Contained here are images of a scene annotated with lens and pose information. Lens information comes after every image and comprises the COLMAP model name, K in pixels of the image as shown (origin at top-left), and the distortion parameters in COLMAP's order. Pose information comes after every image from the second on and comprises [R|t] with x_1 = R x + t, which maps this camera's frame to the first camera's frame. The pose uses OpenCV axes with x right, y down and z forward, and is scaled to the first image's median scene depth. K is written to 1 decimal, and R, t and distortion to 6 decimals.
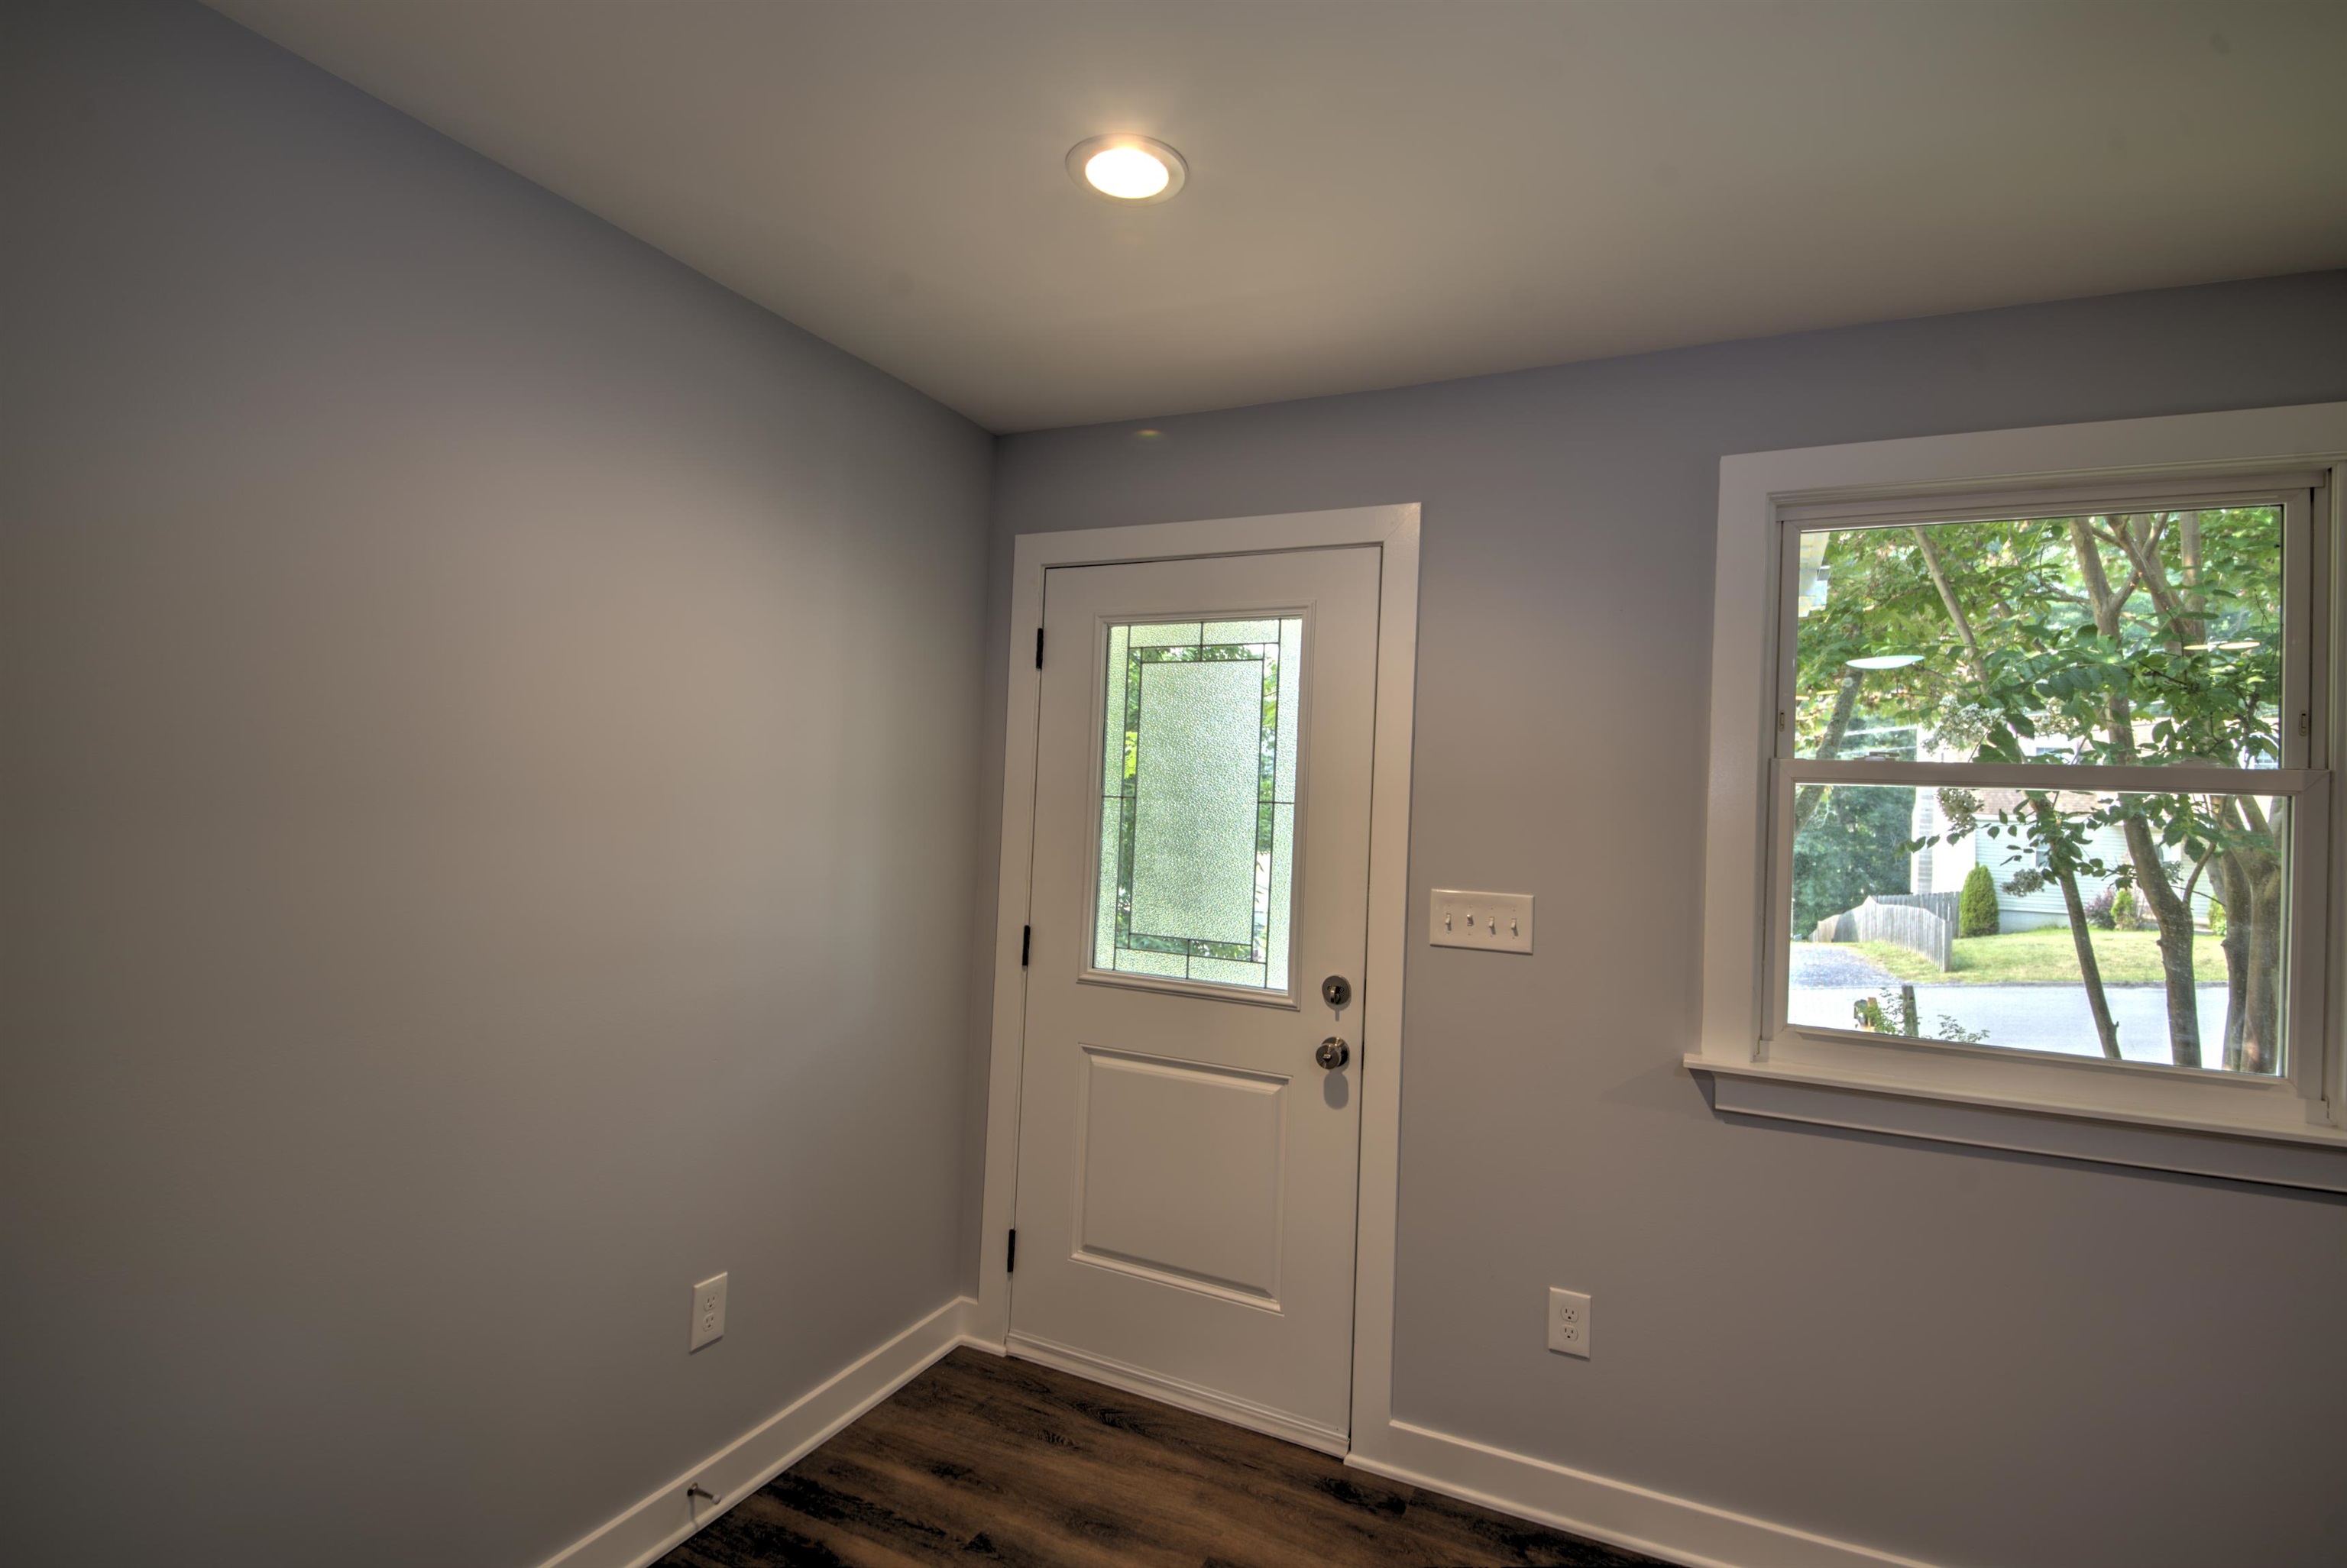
lens RADIAL K [[1064.6, 0, 1185.2], [0, 1064.6, 784.6], [0, 0, 1]] dist [0.027244, -0.026464]
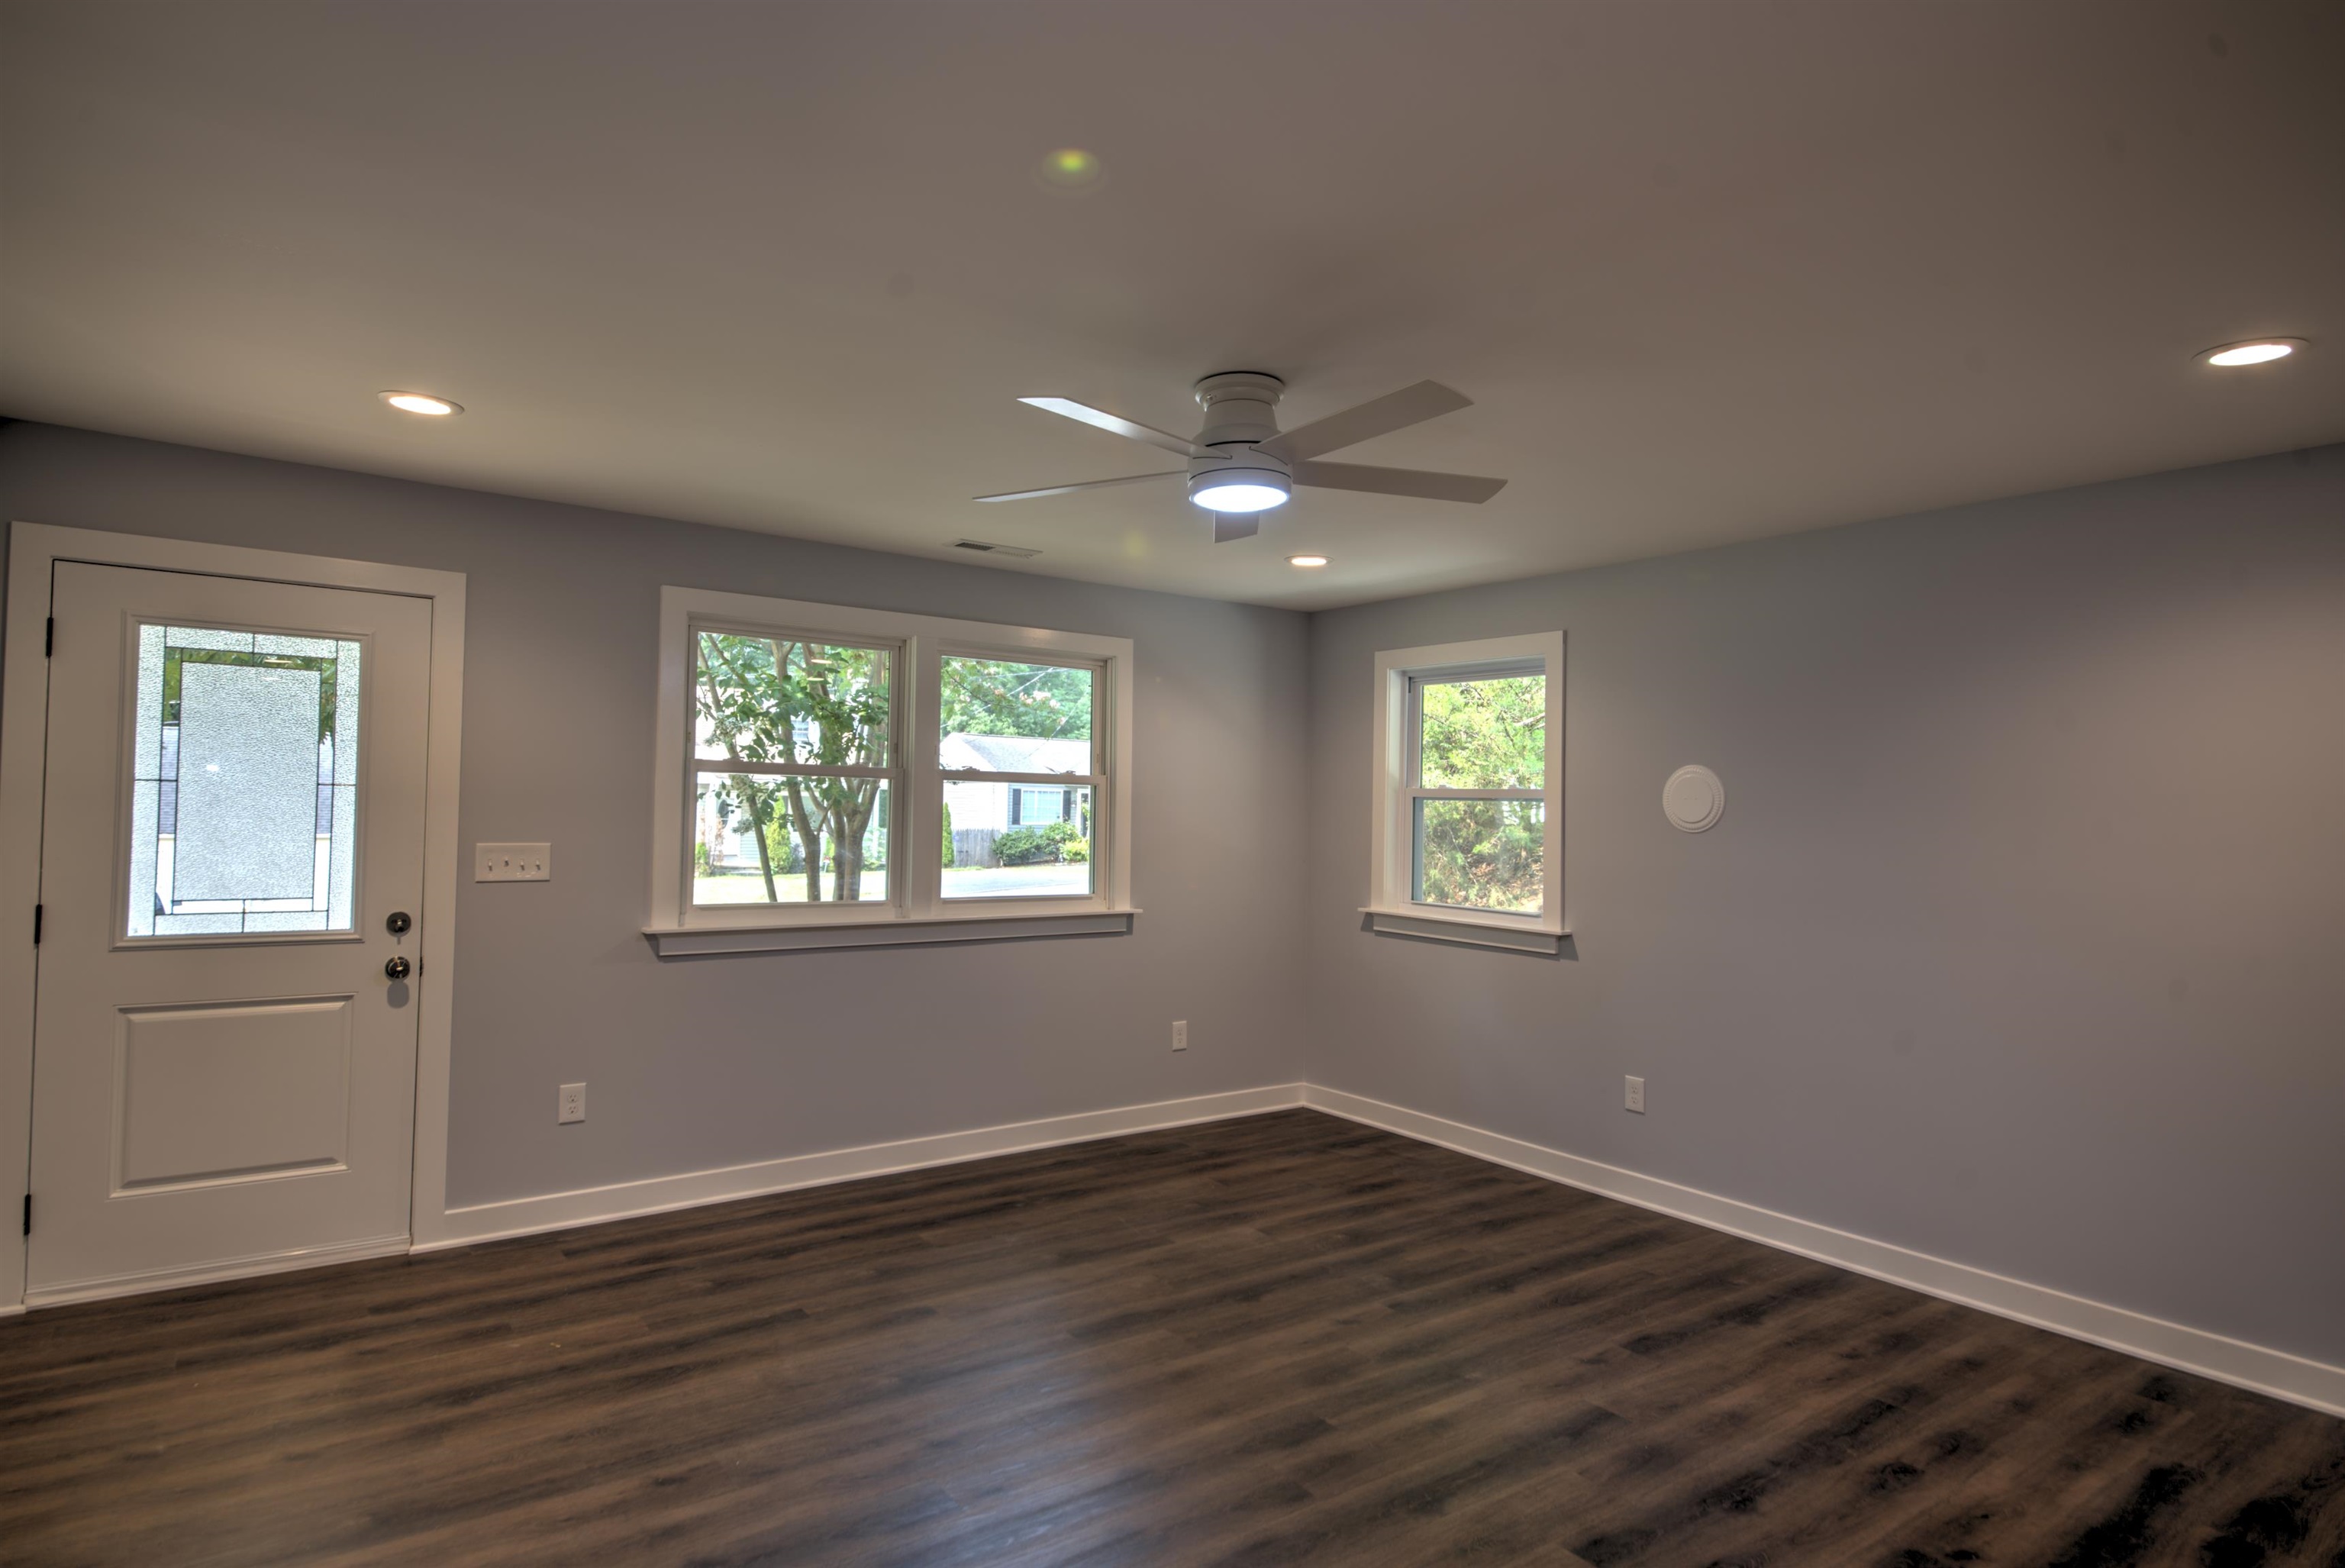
lens RADIAL K [[1303.4, 0, 1172.5], [0, 1303.4, 784.0], [0, 0, 1]] dist [0.060401, -0.047409]
pose [[0.476279, -0.011420, 0.879220, -0.850696], [-0.022809, 0.999419, 0.025337, -0.048076], [-0.878998, -0.032121, 0.475742, -0.651999]]
